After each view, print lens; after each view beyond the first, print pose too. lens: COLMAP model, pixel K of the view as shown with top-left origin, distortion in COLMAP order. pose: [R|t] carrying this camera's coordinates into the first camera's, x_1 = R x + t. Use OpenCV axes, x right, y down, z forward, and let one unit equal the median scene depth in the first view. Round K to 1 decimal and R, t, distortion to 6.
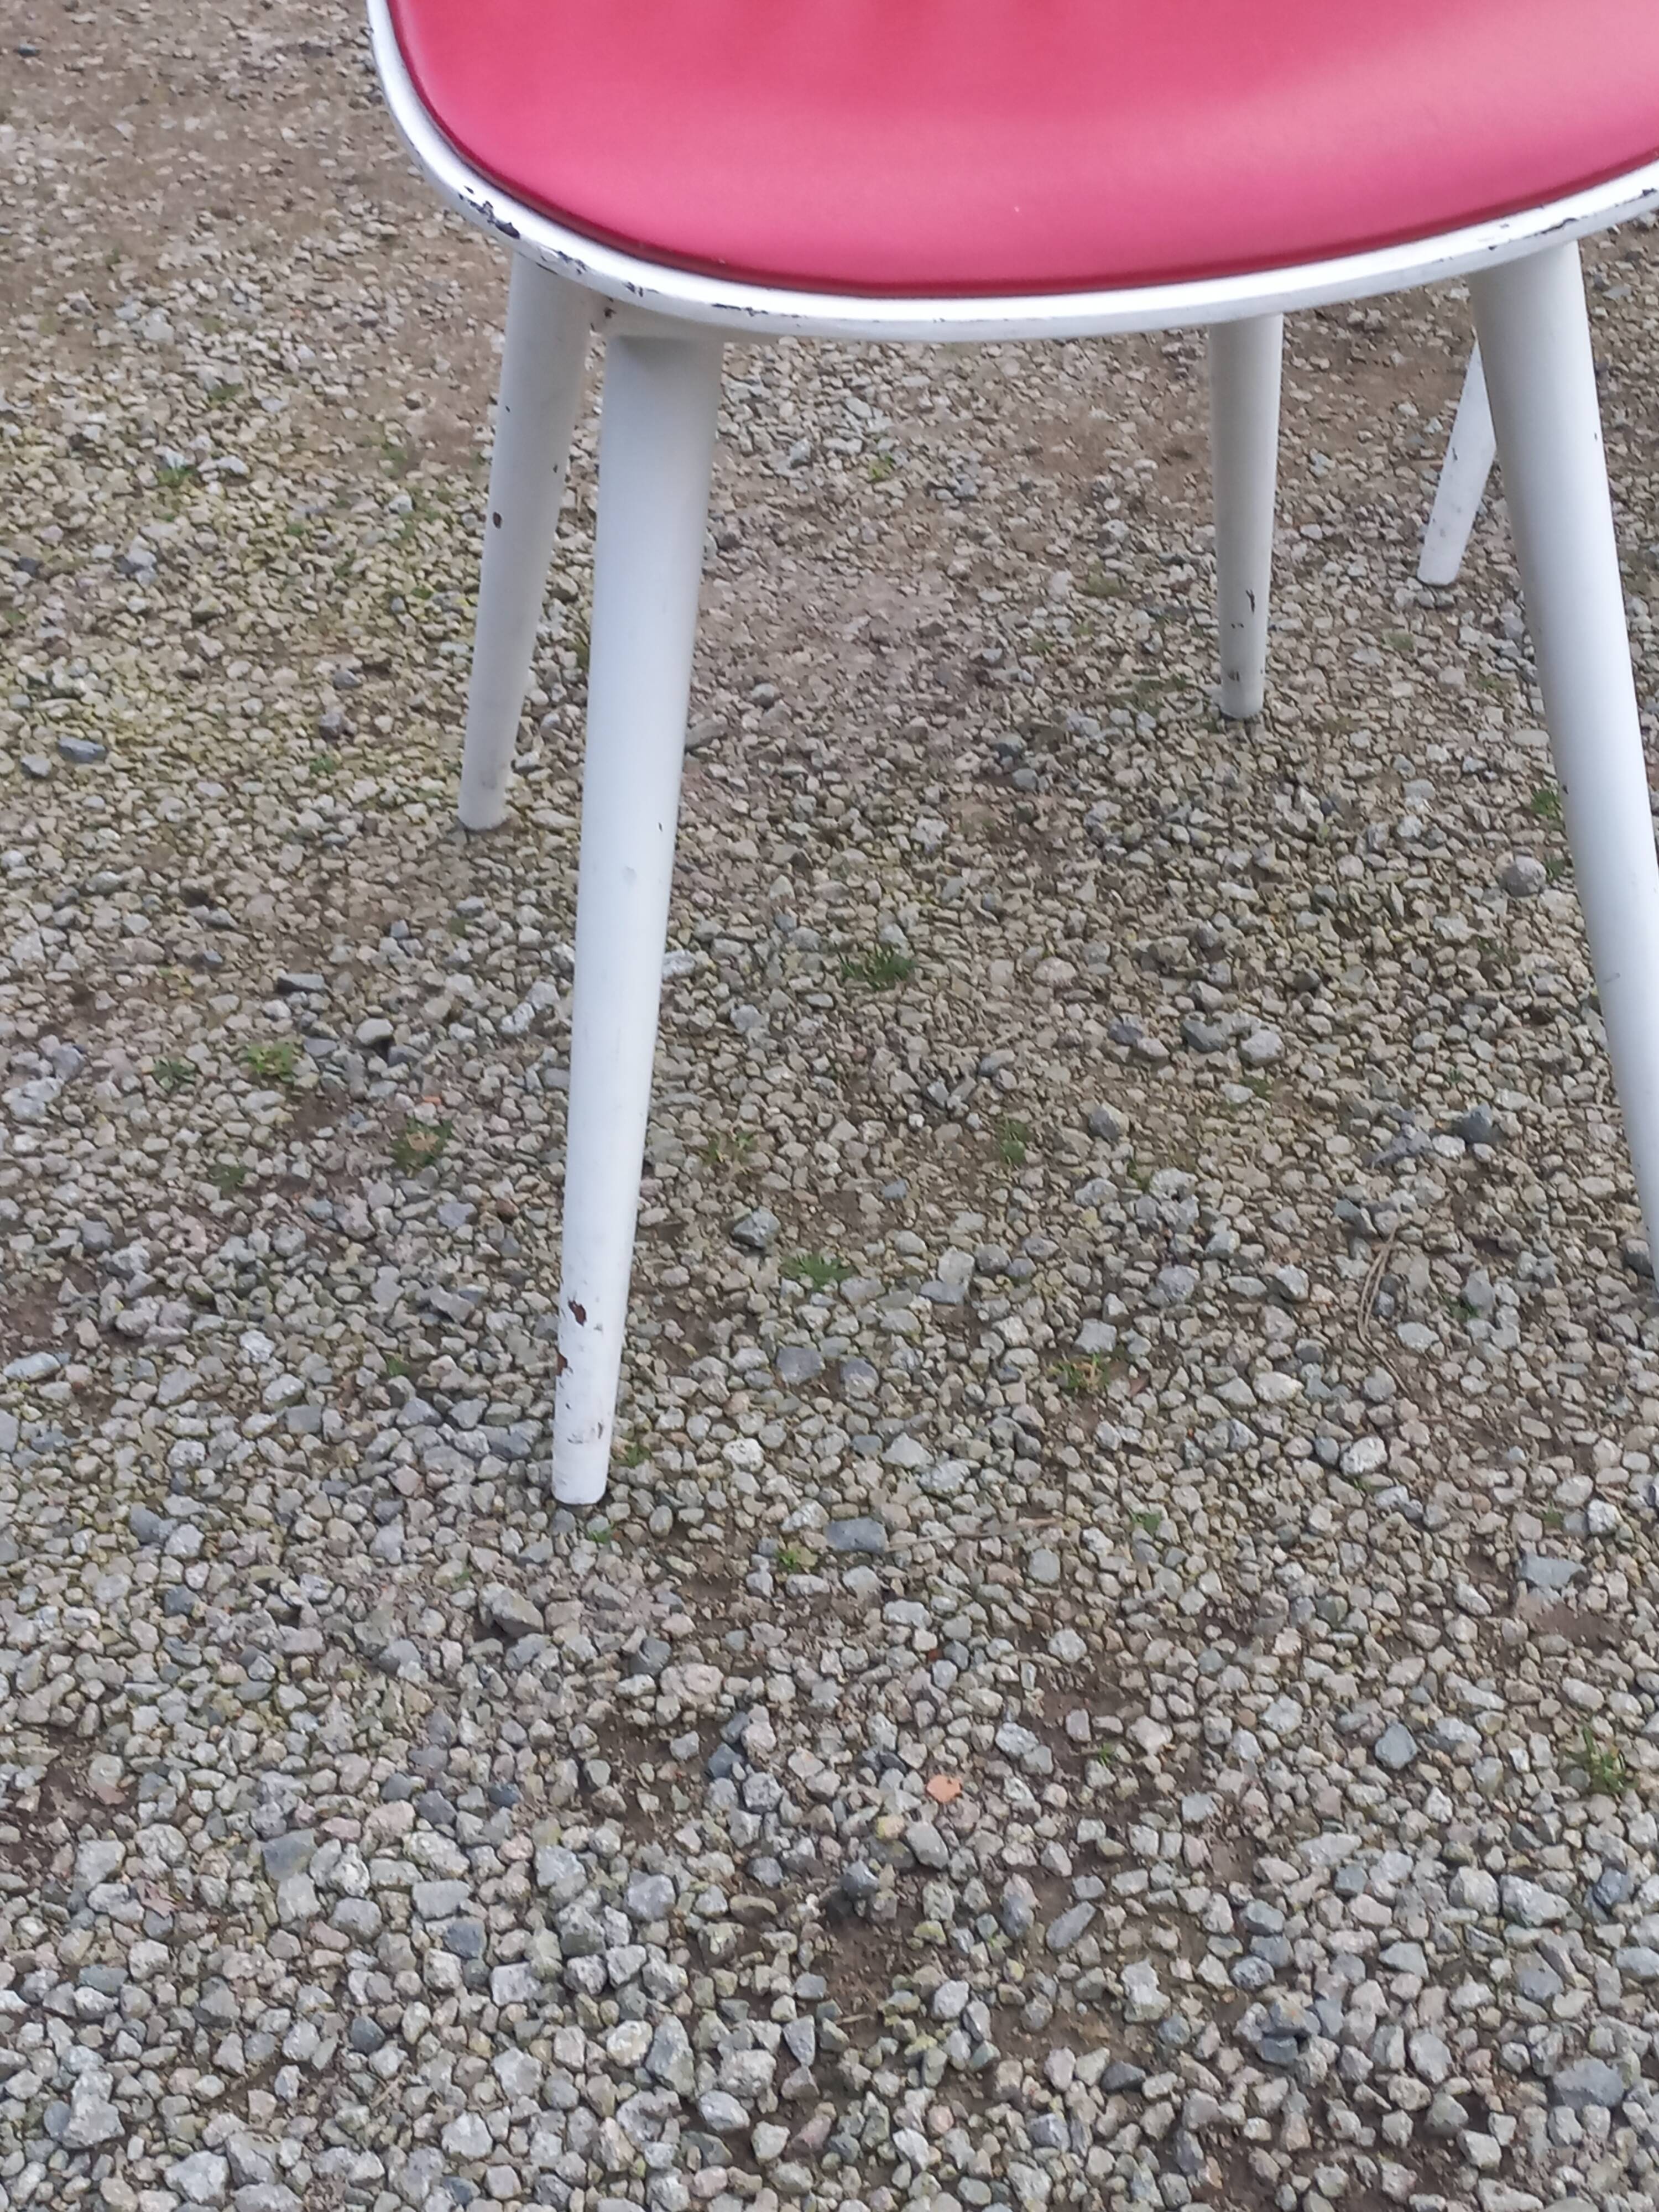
lens RADIAL K [[3141.6, 0, 839.9], [0, 3141.6, 1128.2], [0, 0, 1]] dist [0.083131, 0.000000]
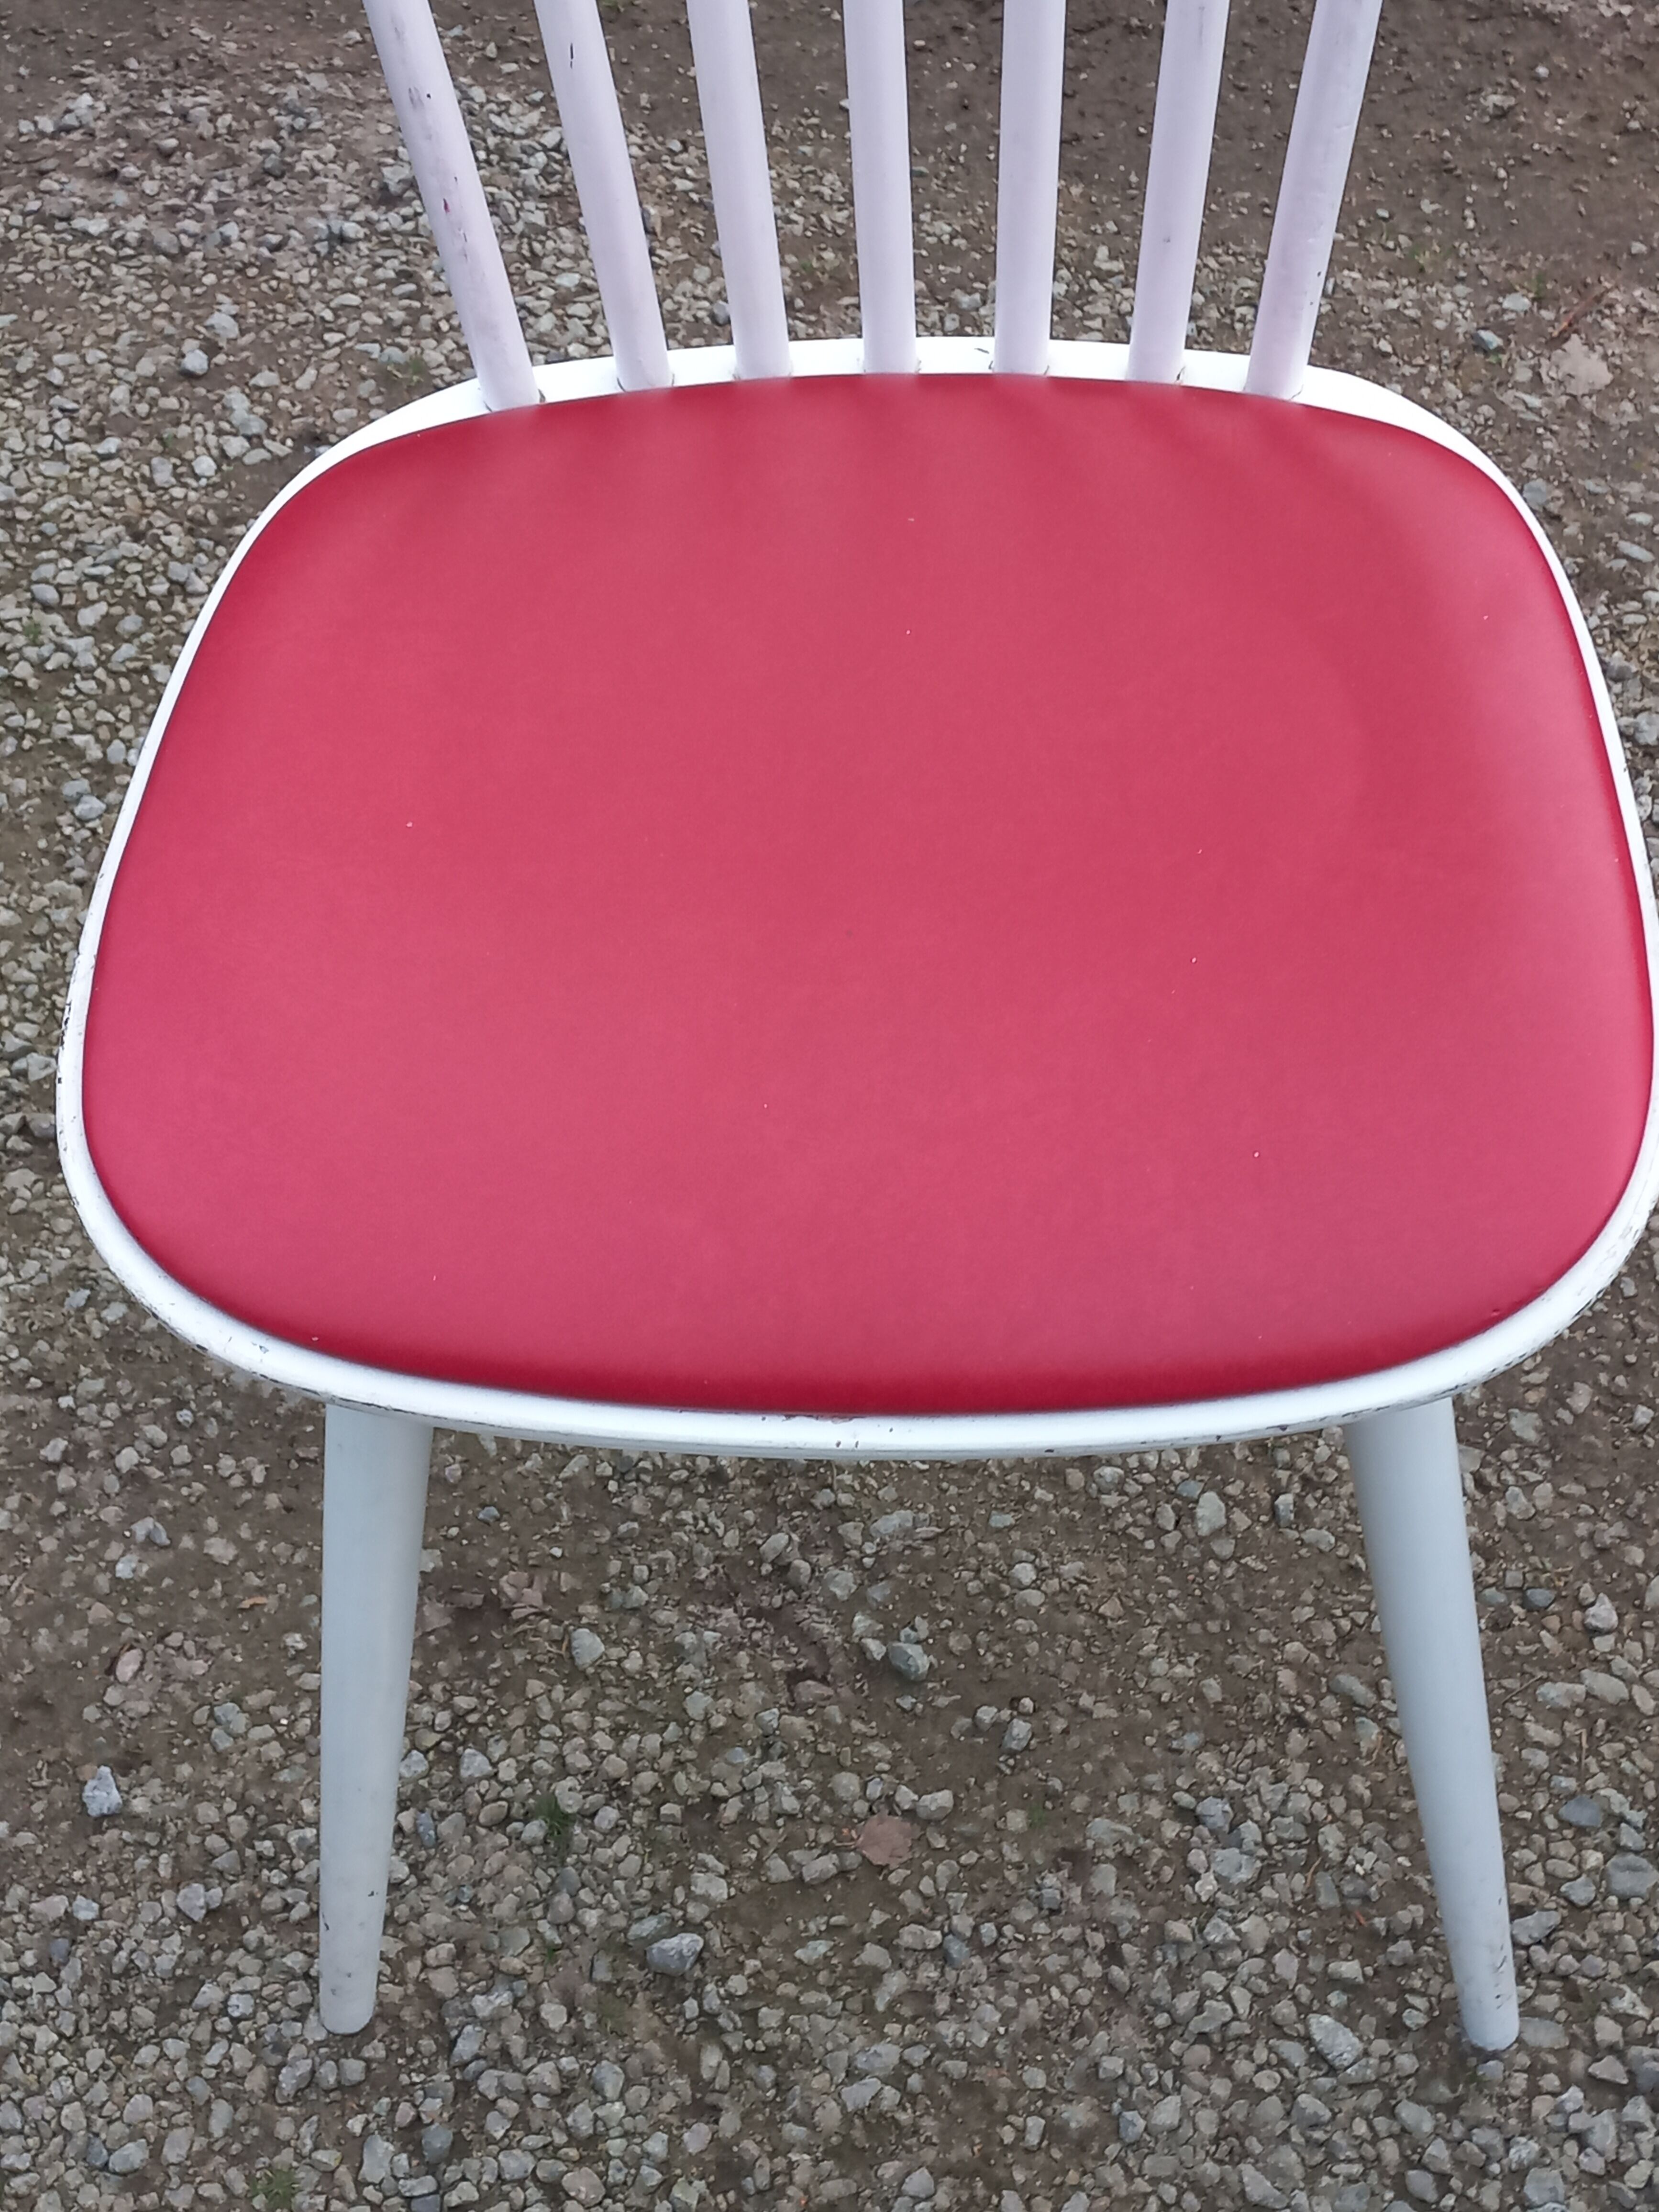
lens RADIAL K [[3165.3, 0, 840.0], [0, 3165.3, 1107.0], [0, 0, 1]] dist [0.077338, 0.000000]
pose [[0.992446, -0.110253, 0.053812, 0.346250], [0.095416, 0.969360, 0.226354, -0.644169], [-0.077119, -0.219510, 0.972557, 0.402638]]
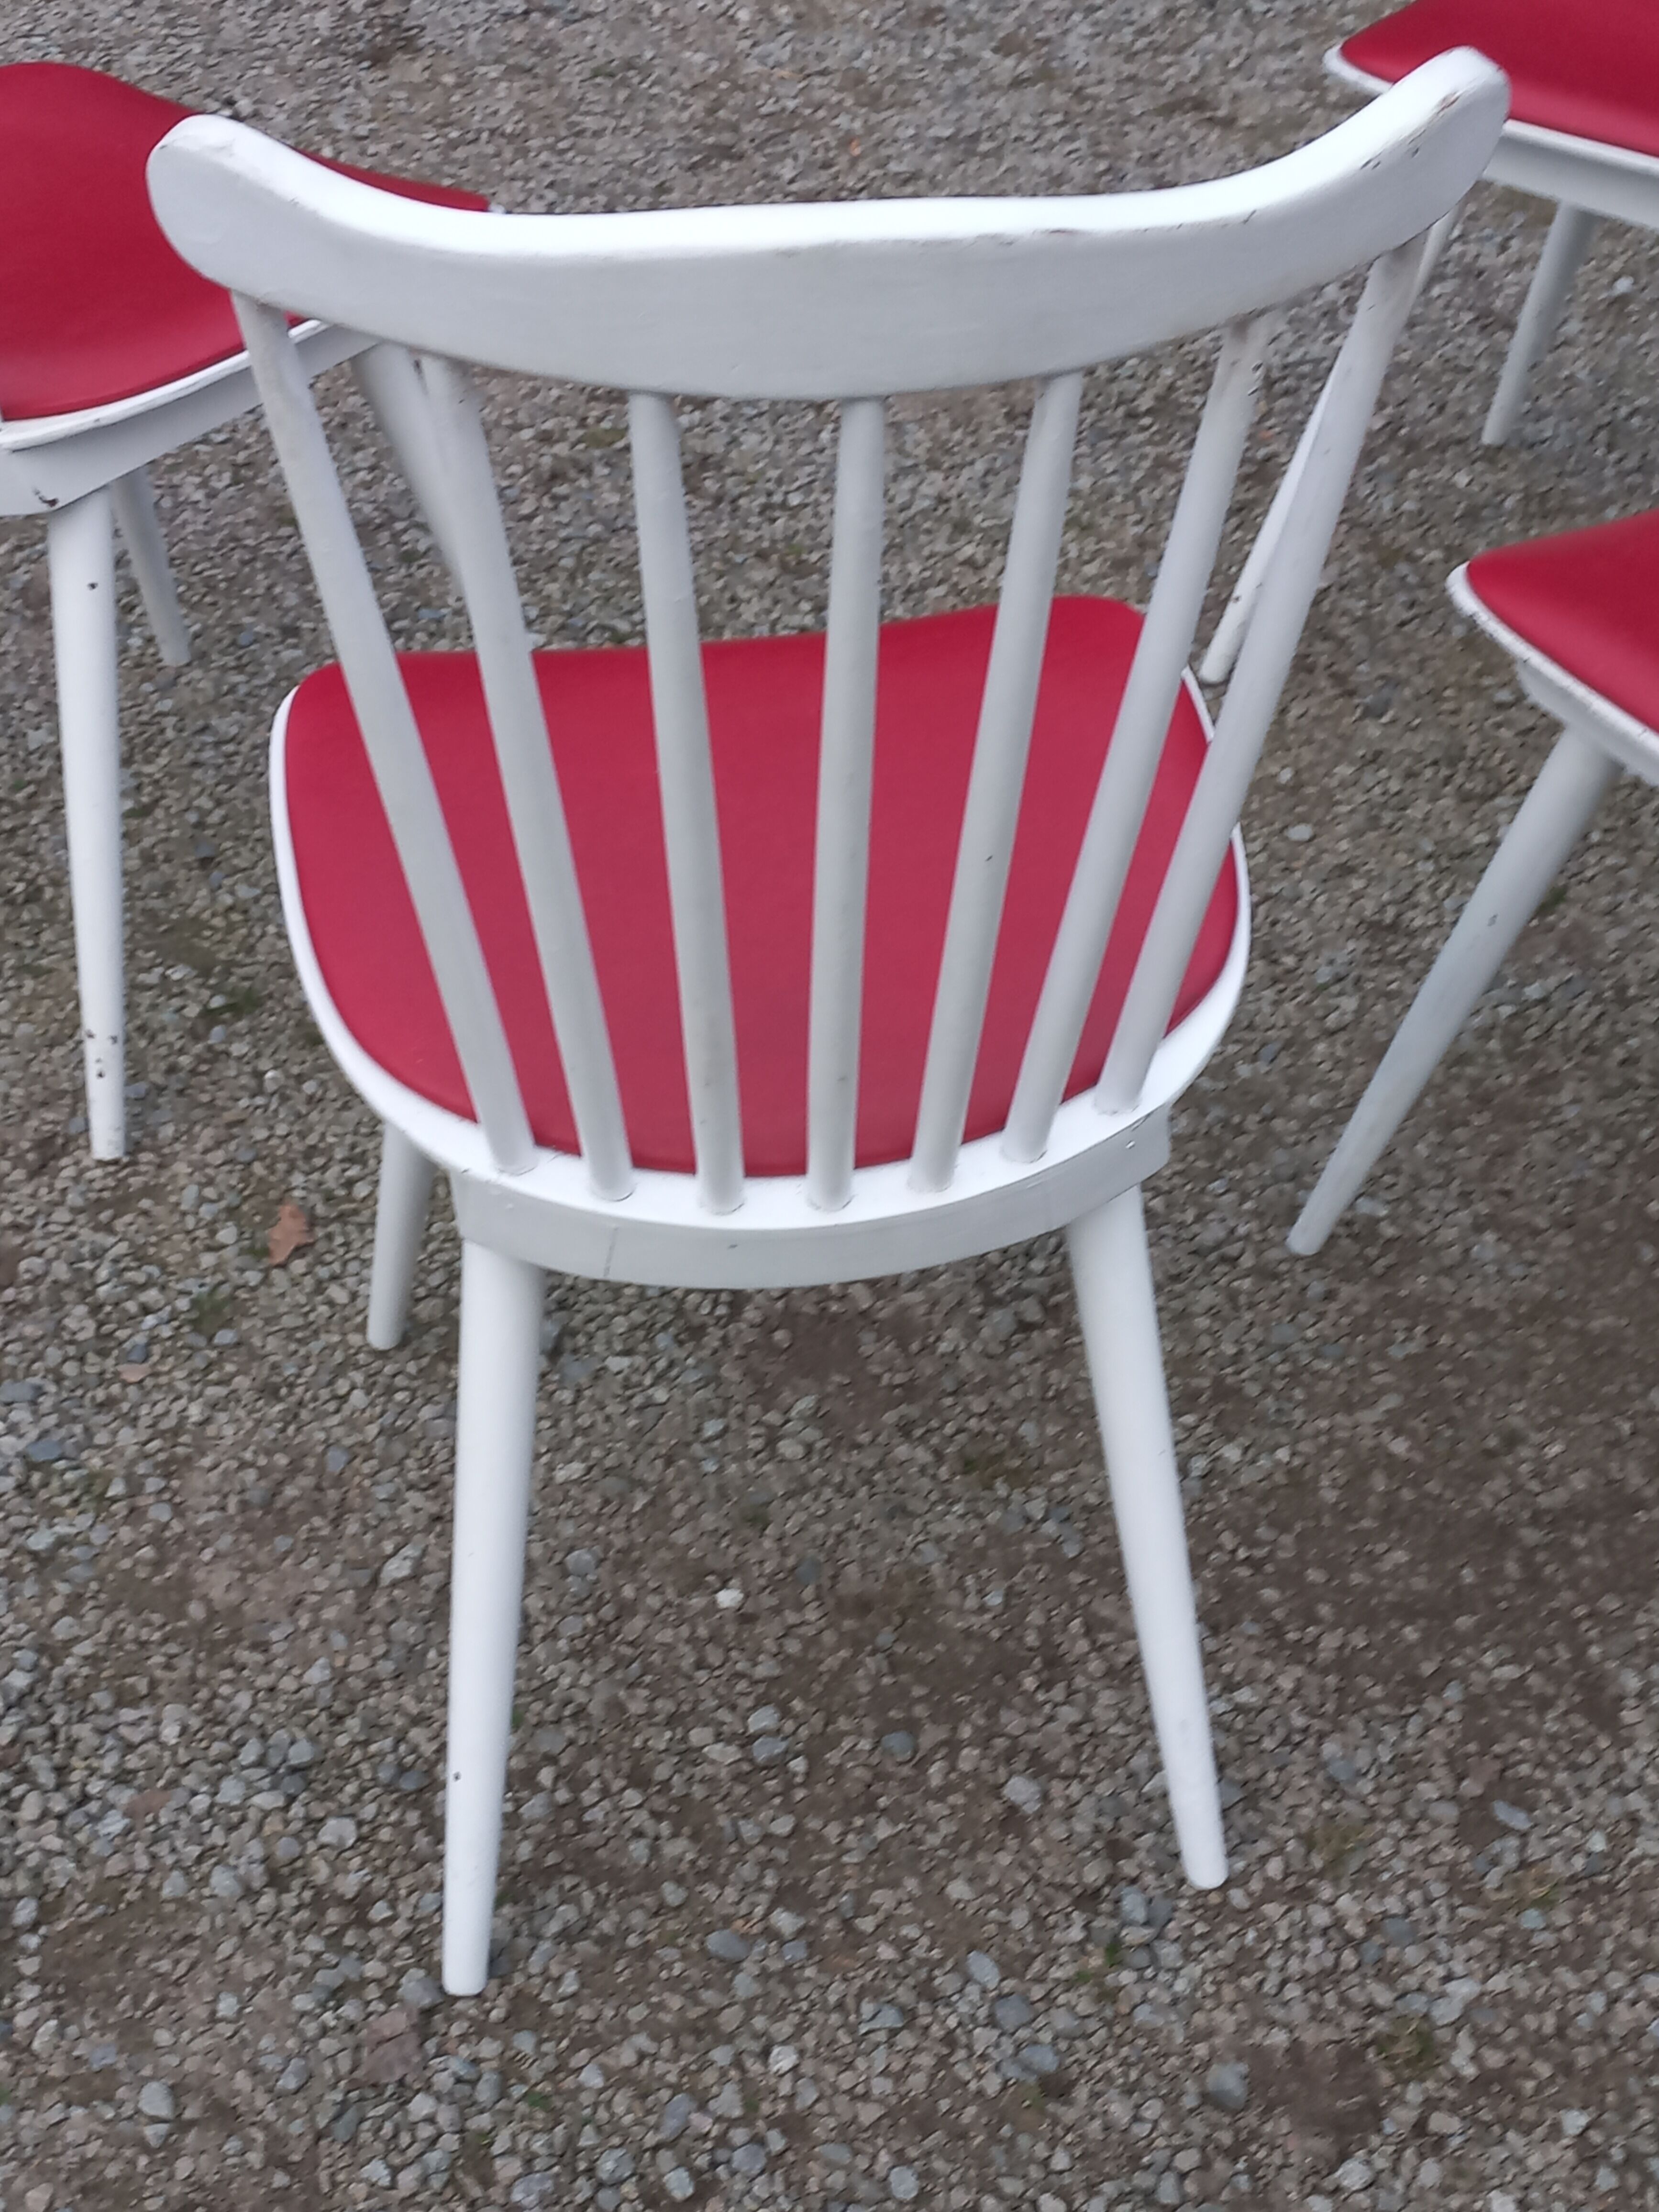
lens RADIAL K [[3165.3, 0, 856.3], [0, 3165.3, 1066.2], [0, 0, 1]] dist [0.077338, 0.000000]
pose [[-0.767897, 0.432231, -0.472769, 1.332813], [-0.396366, 0.259175, 0.880751, -1.385678], [0.503218, 0.863716, -0.027699, 1.045158]]
